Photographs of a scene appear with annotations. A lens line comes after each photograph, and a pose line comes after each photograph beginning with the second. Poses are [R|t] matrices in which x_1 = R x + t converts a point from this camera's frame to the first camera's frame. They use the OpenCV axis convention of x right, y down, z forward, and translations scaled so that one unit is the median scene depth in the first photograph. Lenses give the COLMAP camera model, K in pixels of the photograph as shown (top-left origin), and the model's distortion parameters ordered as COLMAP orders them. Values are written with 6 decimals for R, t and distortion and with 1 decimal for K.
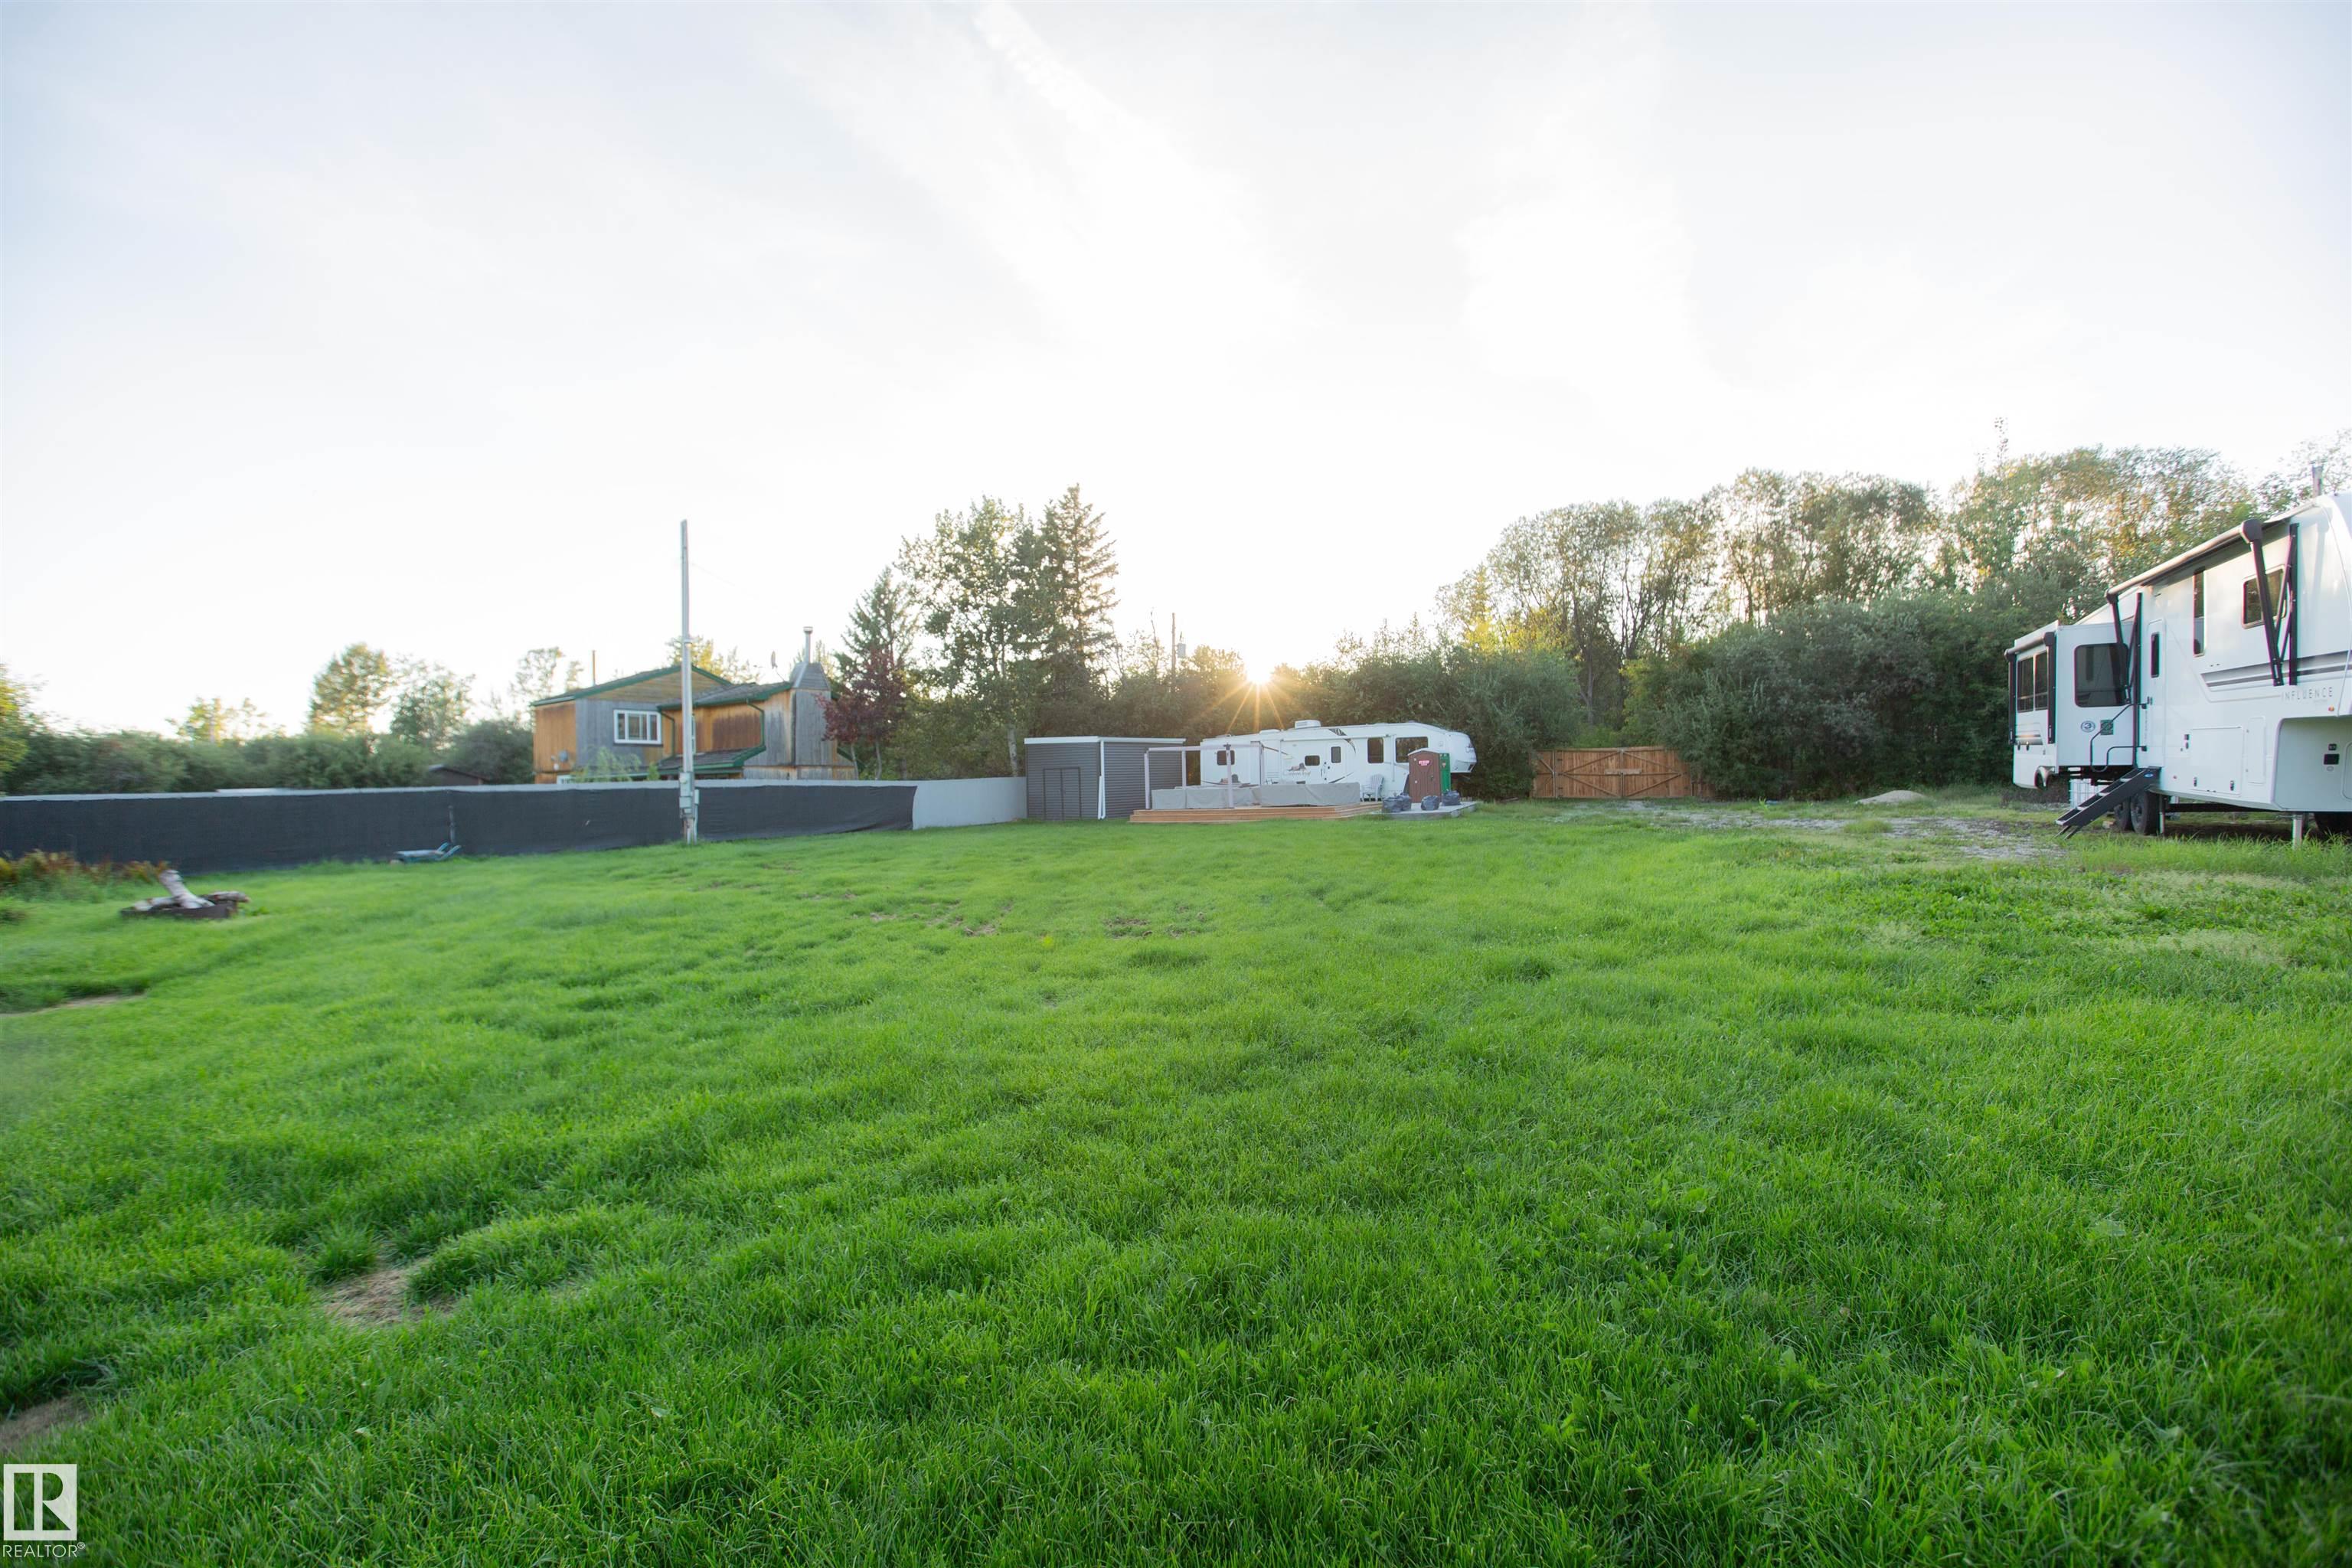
lens RADIAL K [[1073.6, 0, 1174.6], [0, 1073.6, 780.3], [0, 0, 1]] dist [-0.058151, 0.023493]
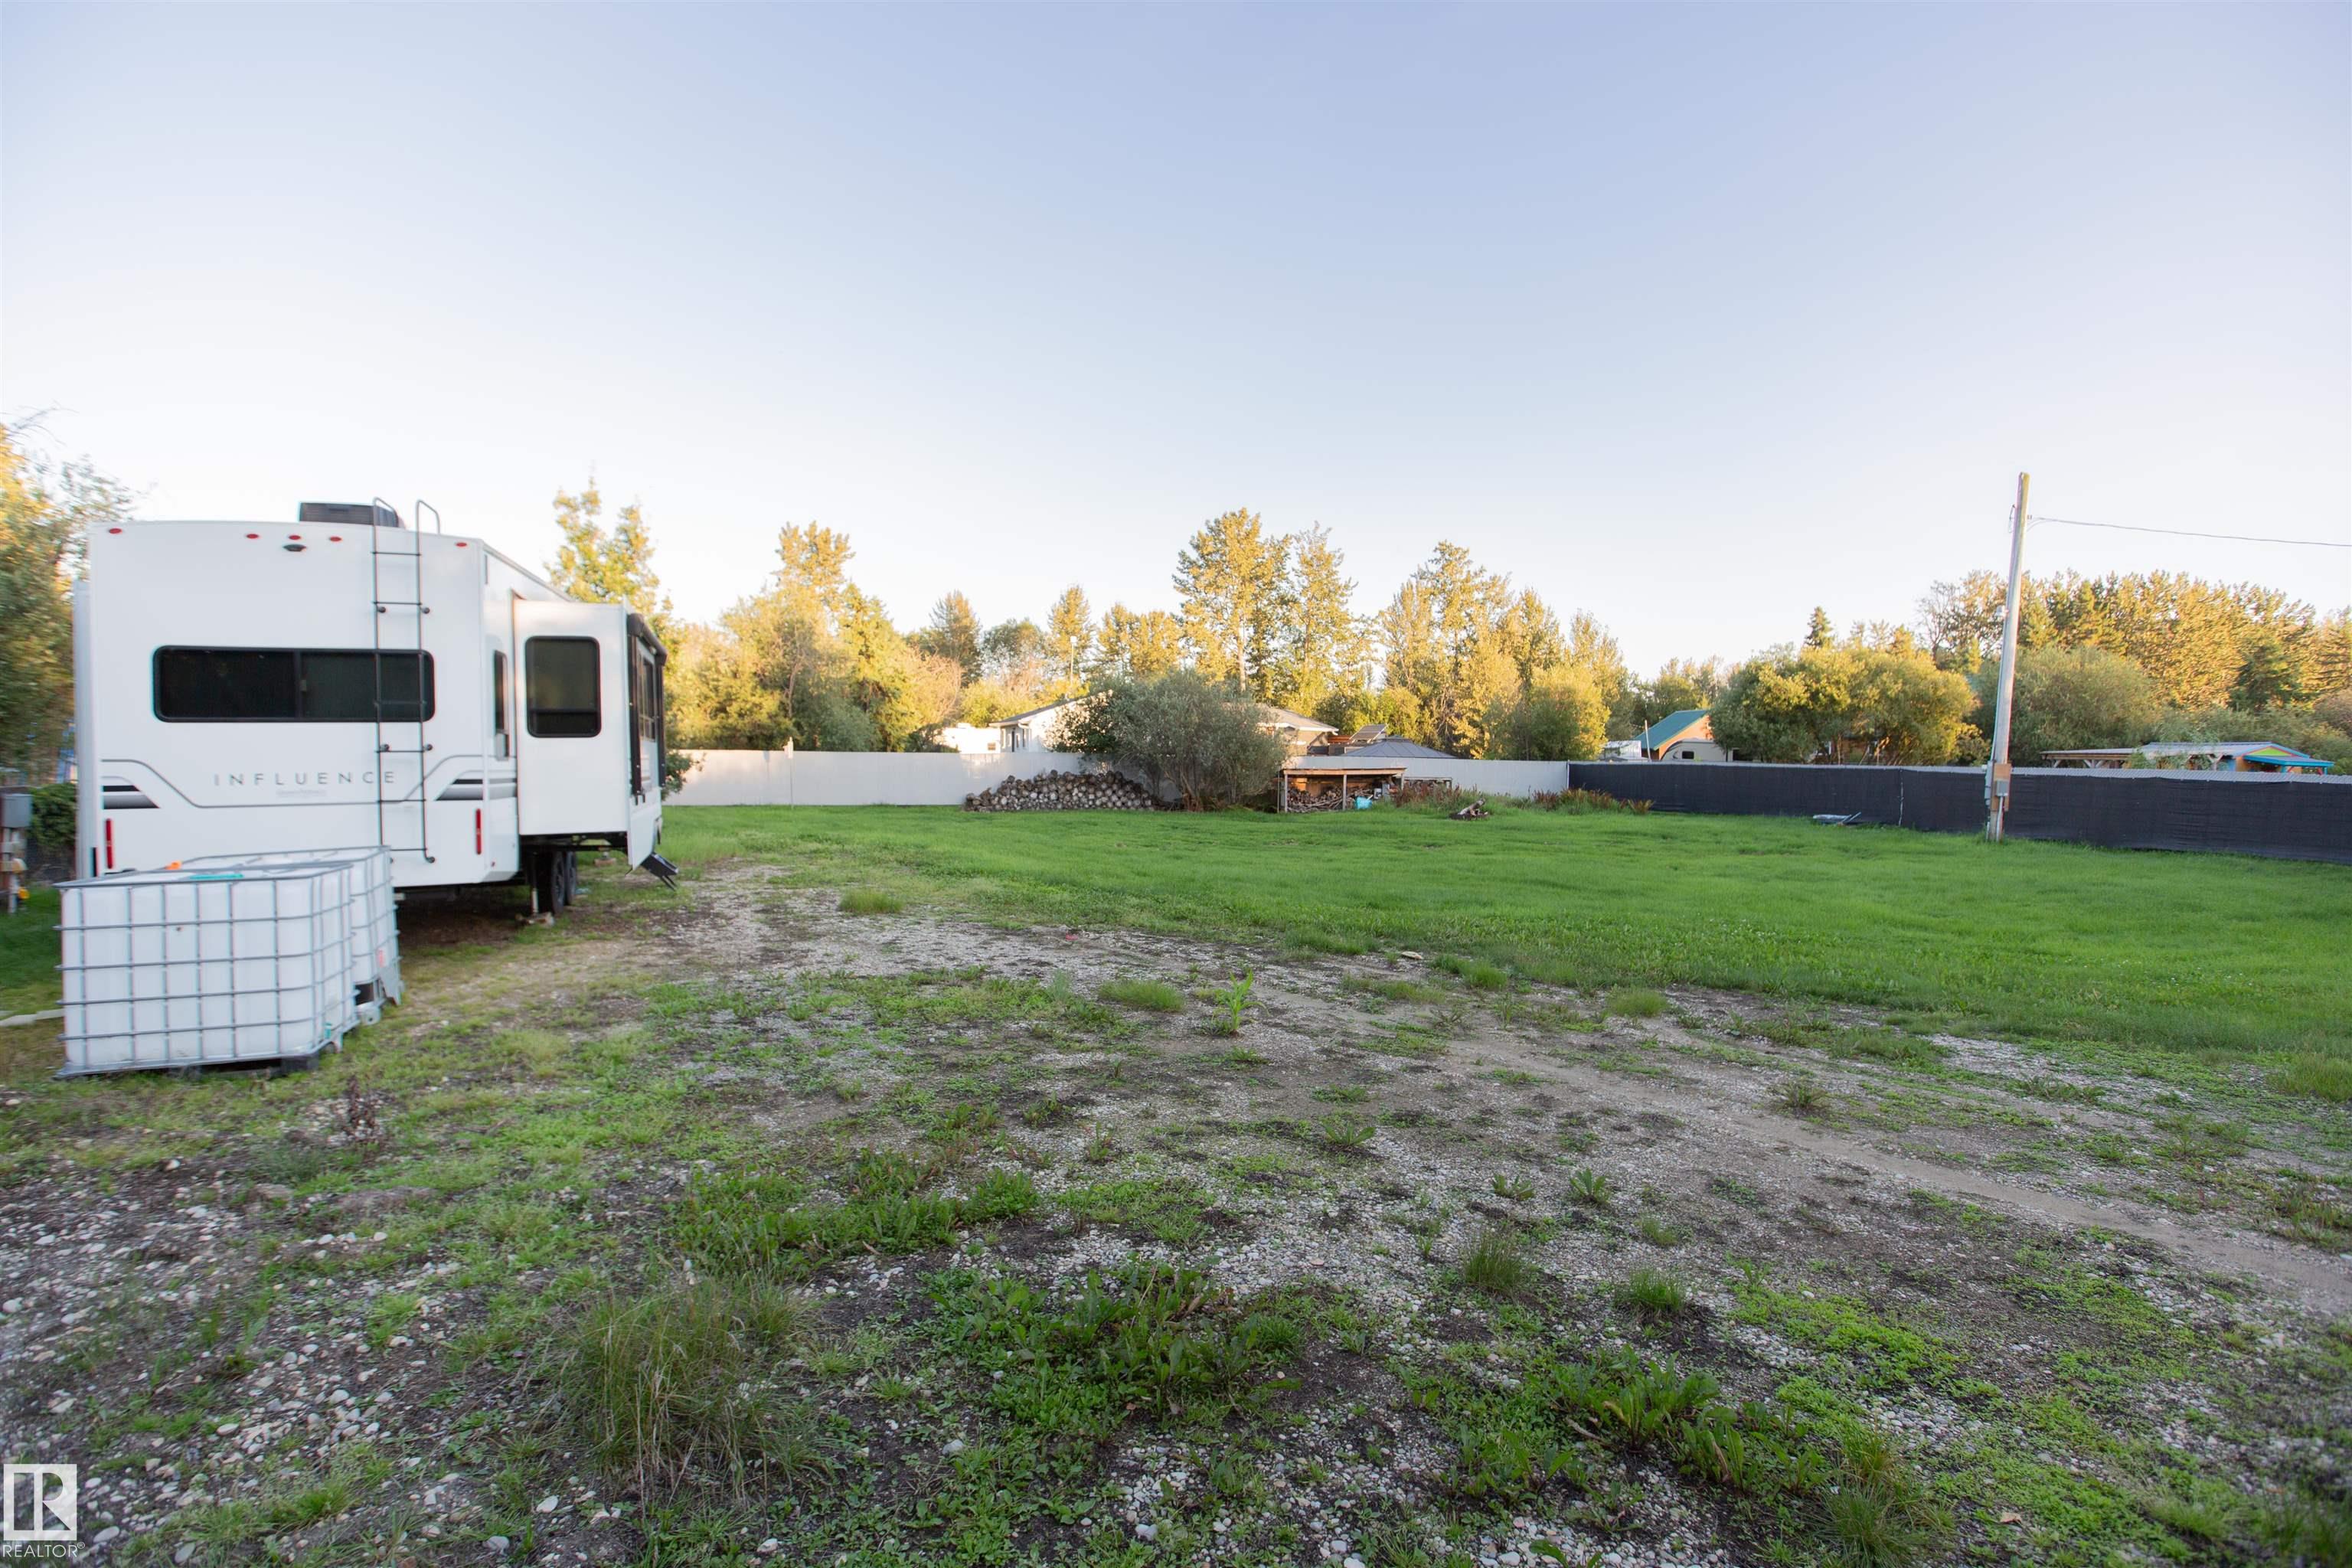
lens RADIAL K [[1124.1, 0, 1168.7], [0, 1124.1, 787.1], [0, 0, 1]] dist [-0.062897, 0.014066]
pose [[-0.622539, 0.051860, -0.780869, 0.494174], [0.008719, 0.998200, 0.059343, -0.032094], [0.782540, 0.030135, -0.621870, 0.718113]]
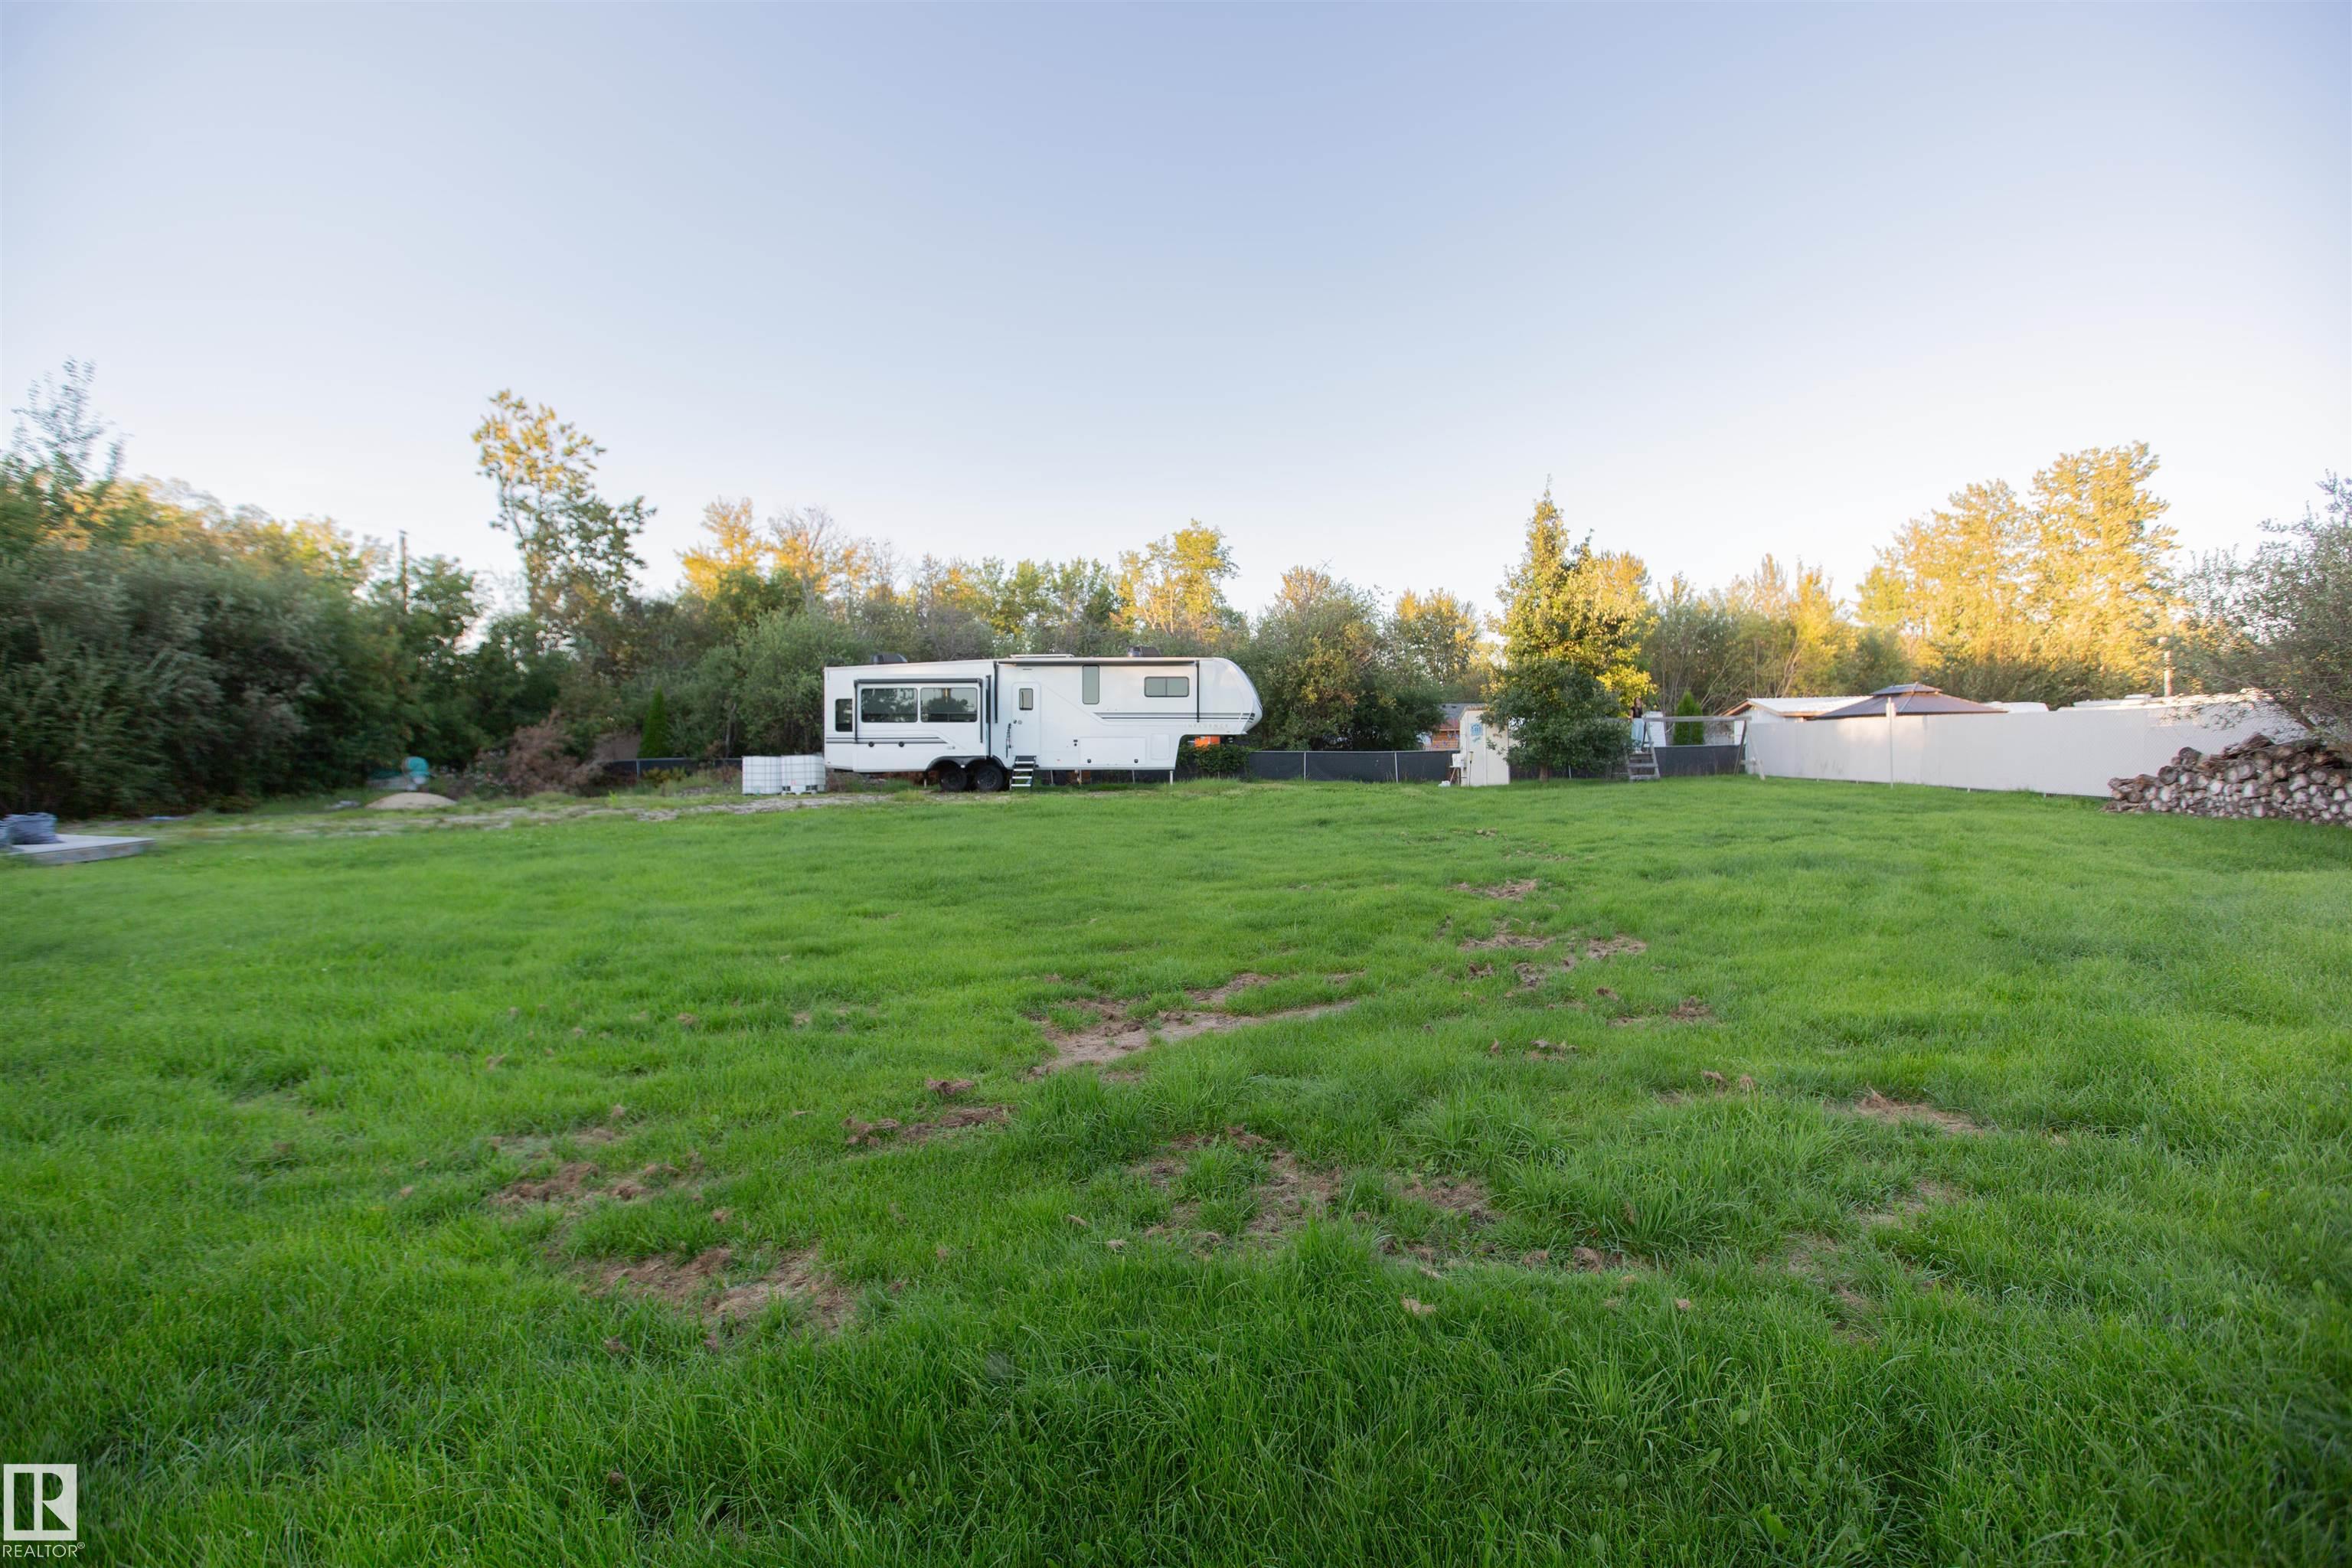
lens RADIAL K [[1073.6, 0, 1174.6], [0, 1073.6, 780.3], [0, 0, 1]] dist [-0.058151, 0.023493]
pose [[-0.514167, 0.012842, 0.857594, -0.341357], [0.033753, 0.999416, 0.005272, 0.011641], [-0.857025, 0.031657, -0.514301, 0.643565]]
